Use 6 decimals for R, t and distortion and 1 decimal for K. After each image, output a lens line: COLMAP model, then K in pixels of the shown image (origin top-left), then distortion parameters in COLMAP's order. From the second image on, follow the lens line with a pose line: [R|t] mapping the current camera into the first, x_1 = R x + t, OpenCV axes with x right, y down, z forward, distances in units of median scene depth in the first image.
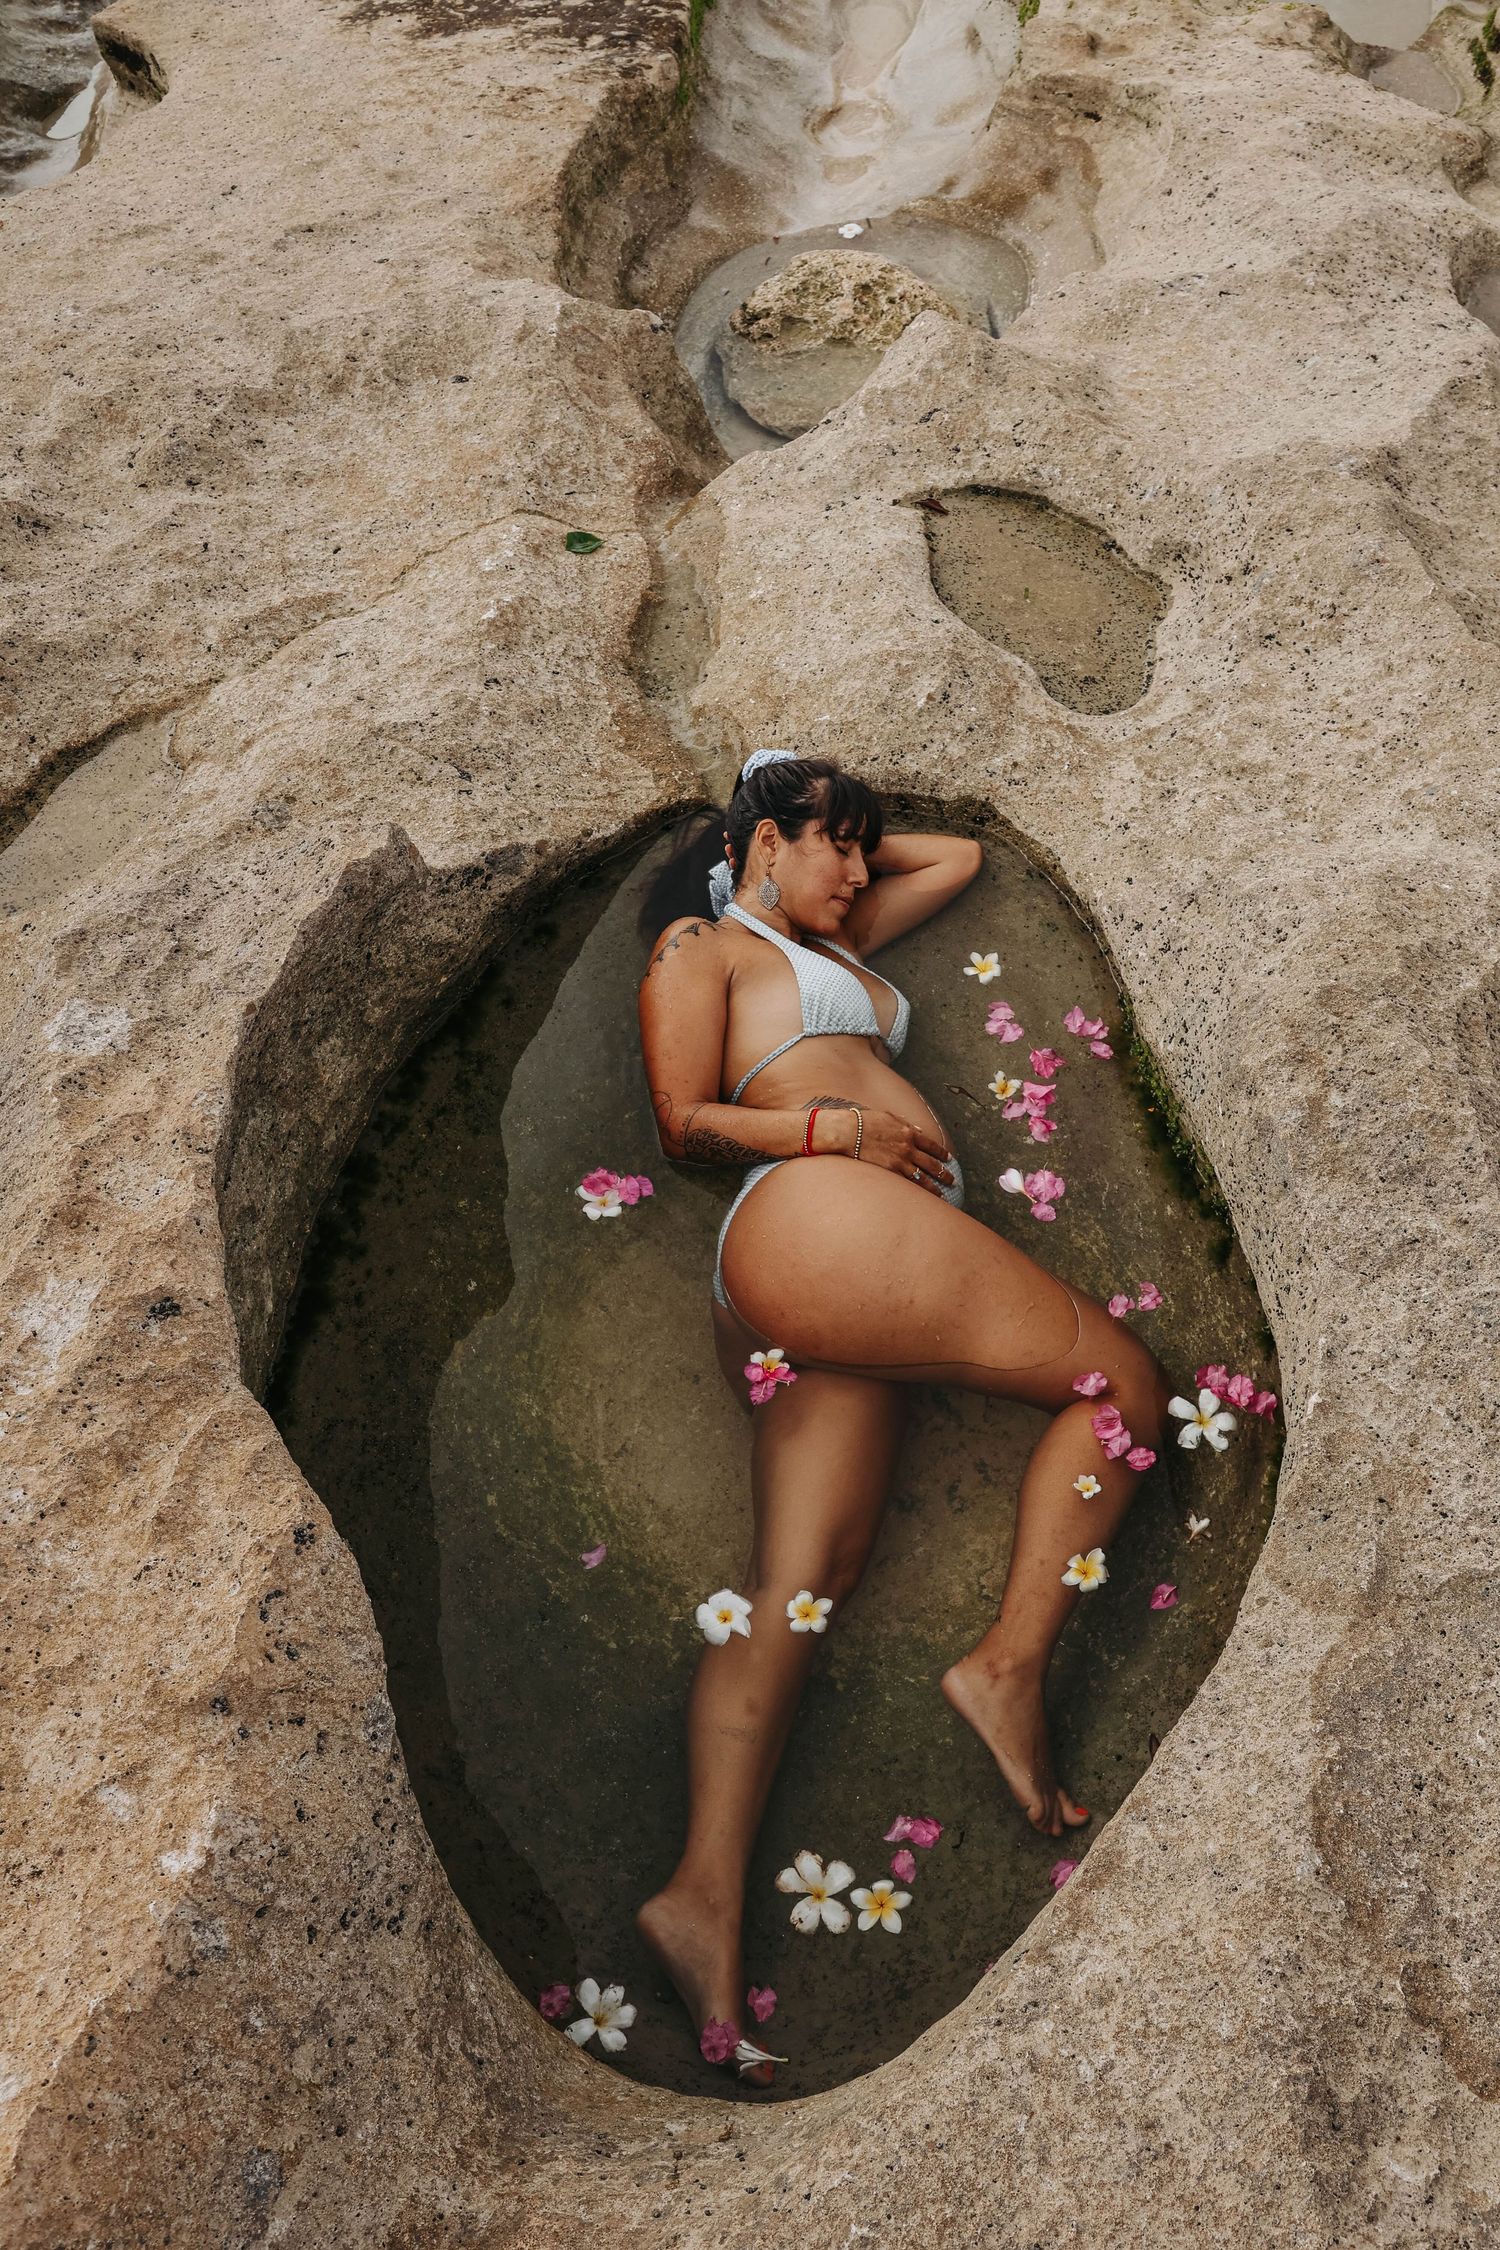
lens RADIAL K [[1901.0, 0, 750.0], [0, 1901.0, 1125.0], [0, 0, 1]] dist [-0.159825, 0.139847]
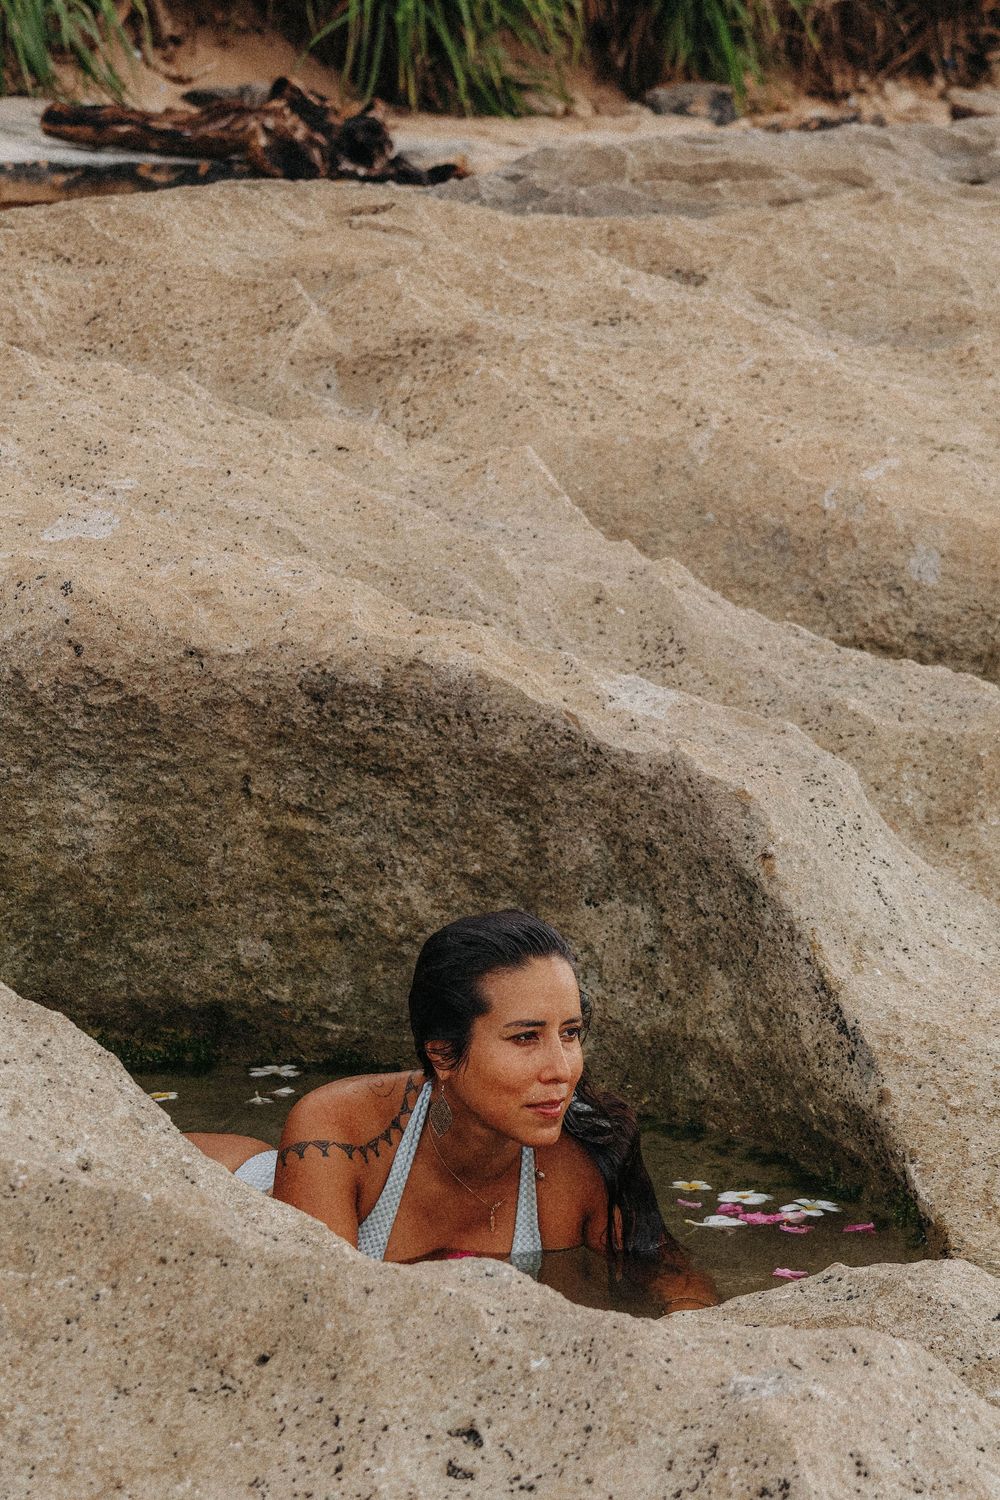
lens RADIAL K [[4007.0, 0, 500.0], [0, 4007.0, 750.0], [0, 0, 1]] dist [0.486584, 0.061223]
pose [[-0.619863, 0.174964, -0.764956, 1.202886], [-0.591614, 0.536221, 0.602047, -1.095765], [0.515522, 0.825745, -0.228872, 1.121275]]
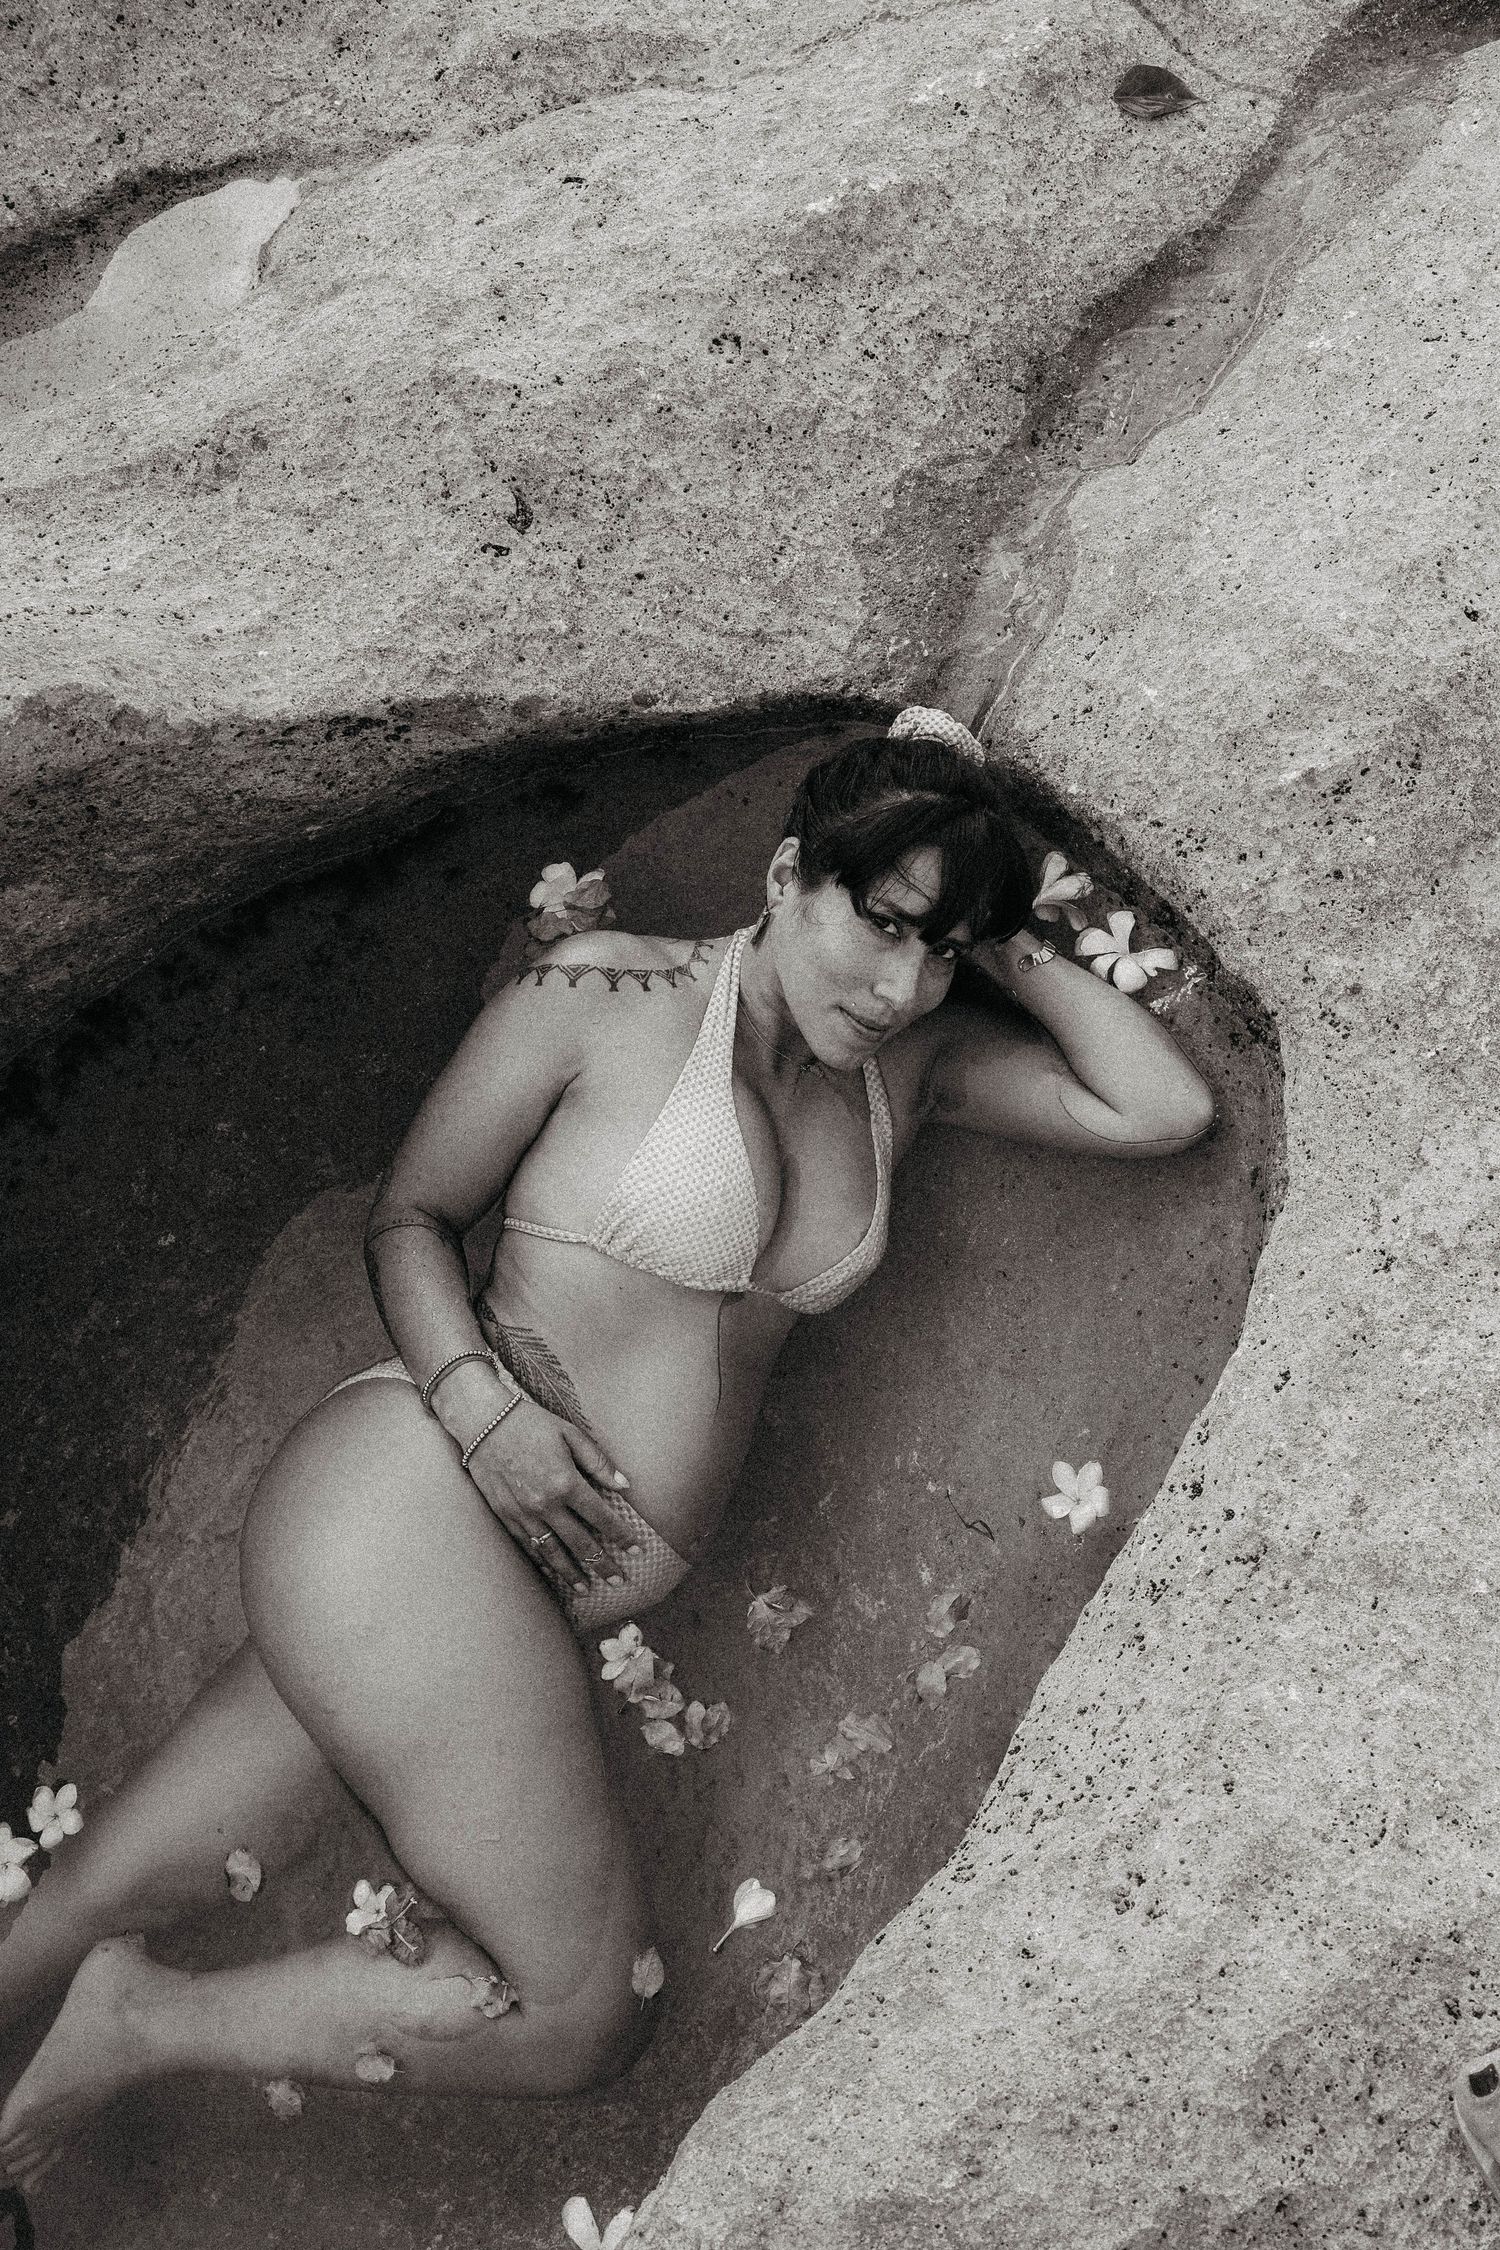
lens RADIAL K [[1901.0, 0, 750.0], [0, 1901.0, 1125.0], [0, 0, 1]] dist [-0.159825, 0.139847]
pose [[0.762921, 0.576589, -0.292399, 0.183915], [-0.394459, 0.773504, 0.496077, -0.348342], [0.512204, -0.263128, 0.817564, 0.484770]]
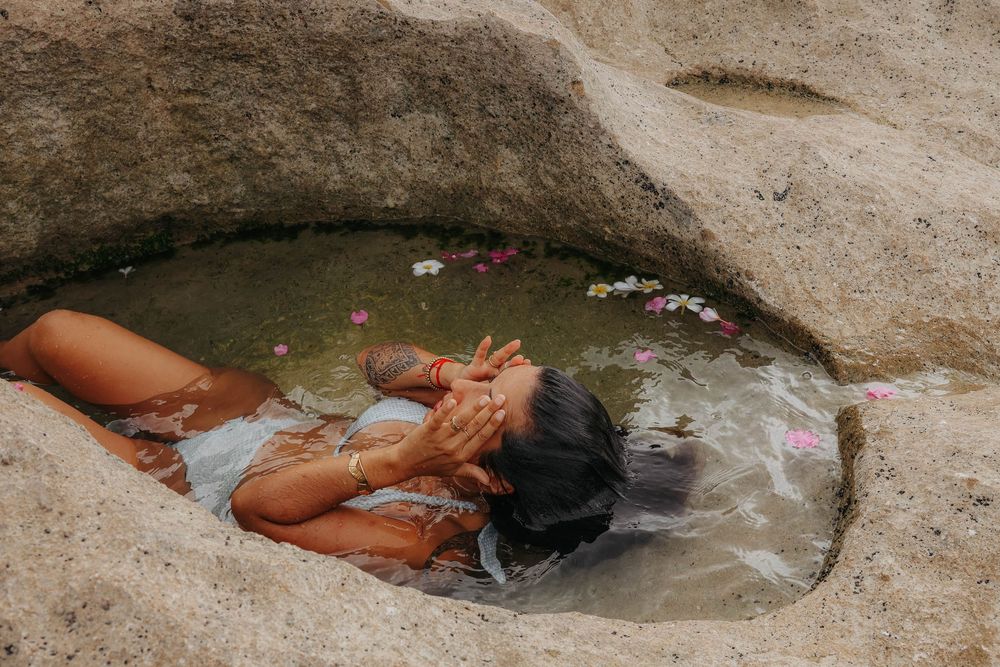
lens RADIAL K [[844.9, 0, 500.6], [0, 844.9, 348.7], [0, 0, 1]] dist [-0.159825, 0.139847]
pose [[-0.183071, 0.625590, -0.758368, 0.355350], [-0.721623, 0.438364, 0.535815, -0.292872], [0.667642, 0.645348, 0.371188, 0.712907]]
